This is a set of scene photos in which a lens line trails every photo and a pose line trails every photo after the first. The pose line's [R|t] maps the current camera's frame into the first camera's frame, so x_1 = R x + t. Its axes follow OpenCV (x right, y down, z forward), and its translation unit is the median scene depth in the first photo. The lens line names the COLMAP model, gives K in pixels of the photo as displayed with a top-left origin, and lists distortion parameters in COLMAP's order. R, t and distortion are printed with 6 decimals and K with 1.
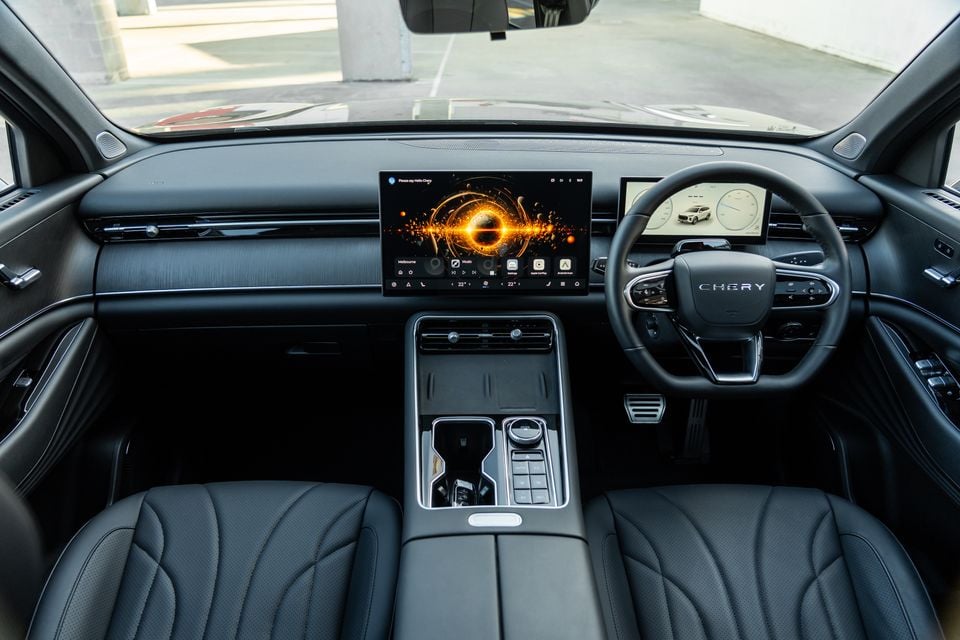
lens RADIAL K [[677.2, 0, 493.7], [0, 677.2, 333.9], [0, 0, 1]] dist [-0.024592, 0.000443]
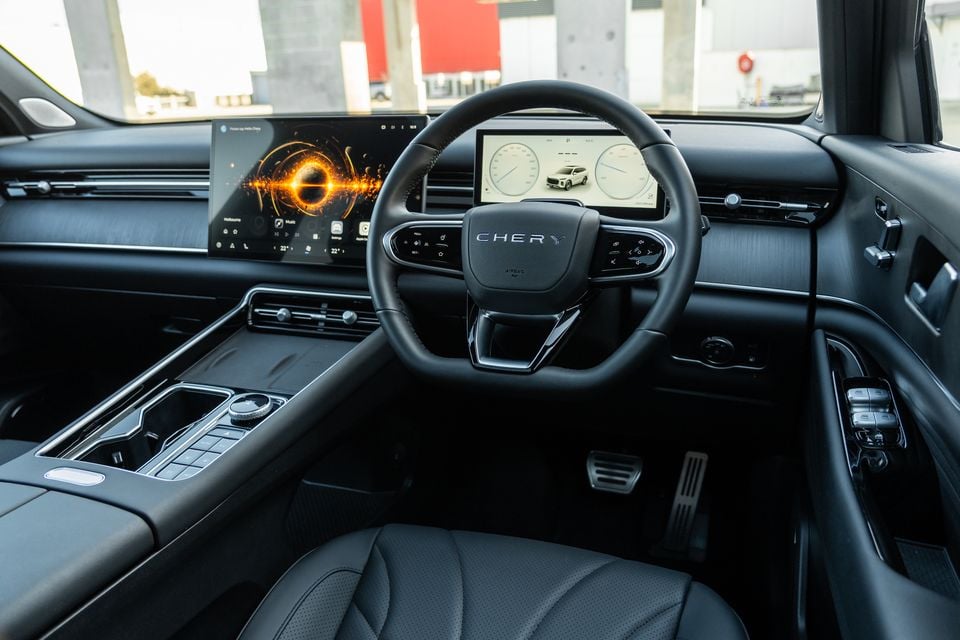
lens RADIAL K [[704.8, 0, 498.0], [0, 704.8, 319.9], [0, 0, 1]] dist [-0.029924, 0.000250]
pose [[0.947393, 0.079470, -0.310051, 0.496536], [-0.130121, 0.980654, -0.146243, 0.111313], [0.292431, 0.178894, 0.939405, 0.264676]]
